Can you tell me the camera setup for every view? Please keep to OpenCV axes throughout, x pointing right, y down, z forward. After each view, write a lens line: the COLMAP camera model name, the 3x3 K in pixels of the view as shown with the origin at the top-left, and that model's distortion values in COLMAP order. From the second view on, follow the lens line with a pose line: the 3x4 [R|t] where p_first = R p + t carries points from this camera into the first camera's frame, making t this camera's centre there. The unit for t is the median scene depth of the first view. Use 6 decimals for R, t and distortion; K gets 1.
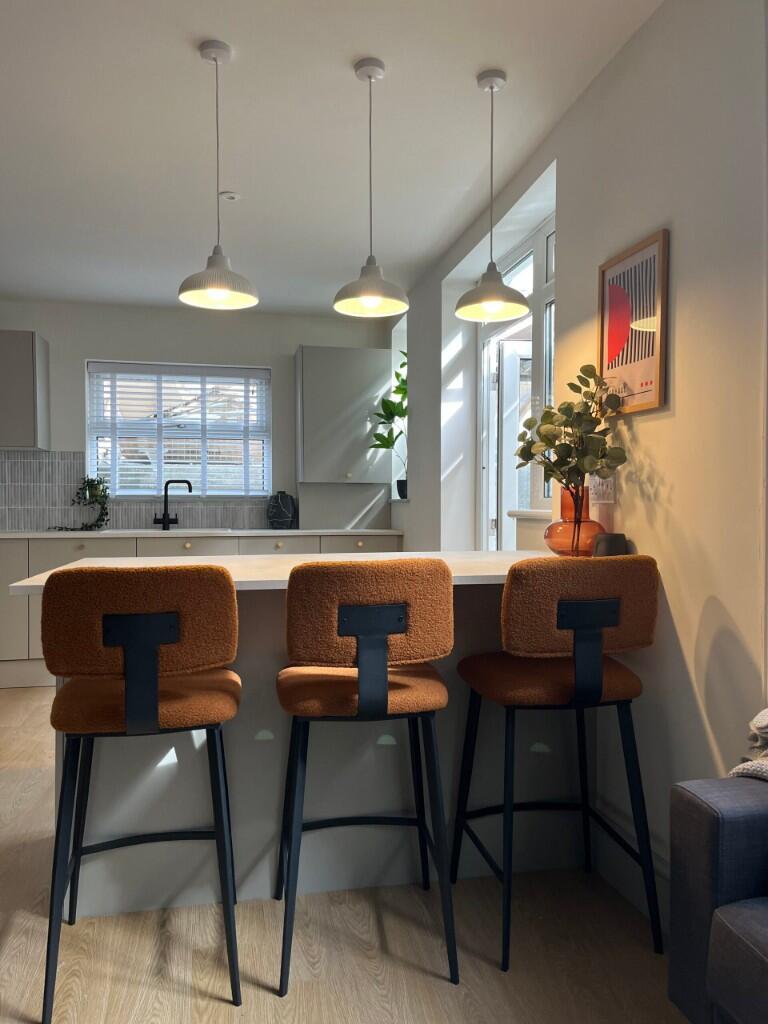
lens RADIAL K [[790.1, 0, 379.4], [0, 790.1, 533.7], [0, 0, 1]] dist [0.042177, -0.030625]
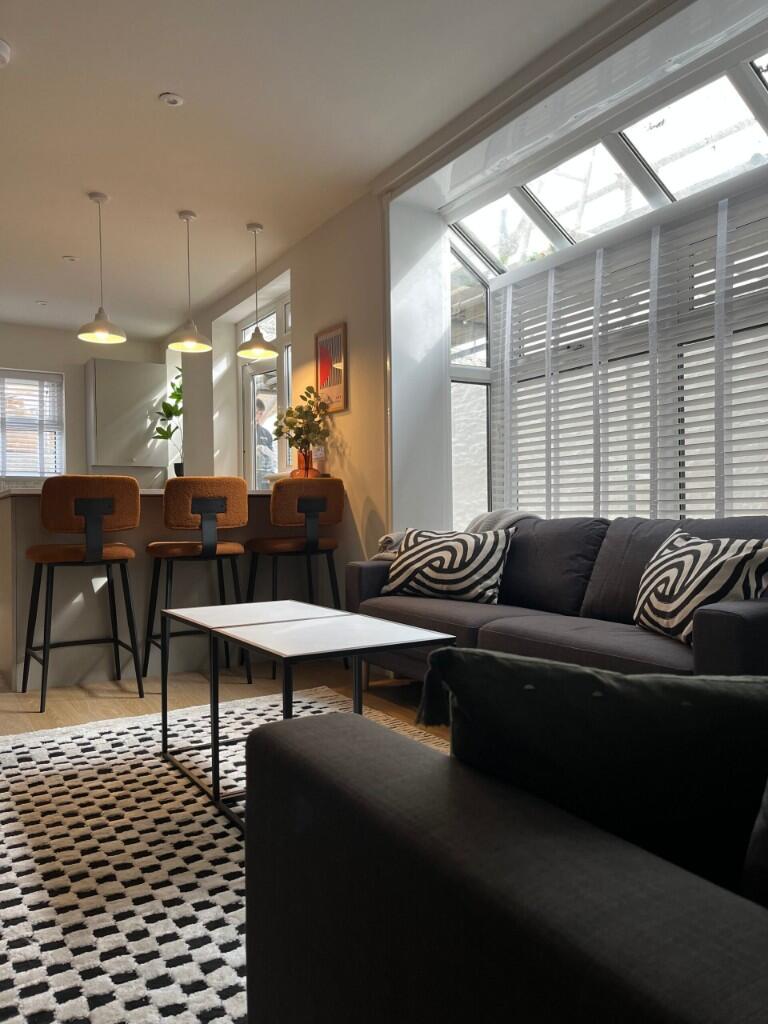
lens RADIAL K [[790.1, 0, 385.4], [0, 790.1, 519.3], [0, 0, 1]] dist [0.042177, -0.030625]
pose [[0.942337, -0.009676, 0.334525, -0.201745], [0.020806, 0.999342, -0.029704, 0.163831], [-0.334018, 0.034951, 0.941919, -0.824183]]
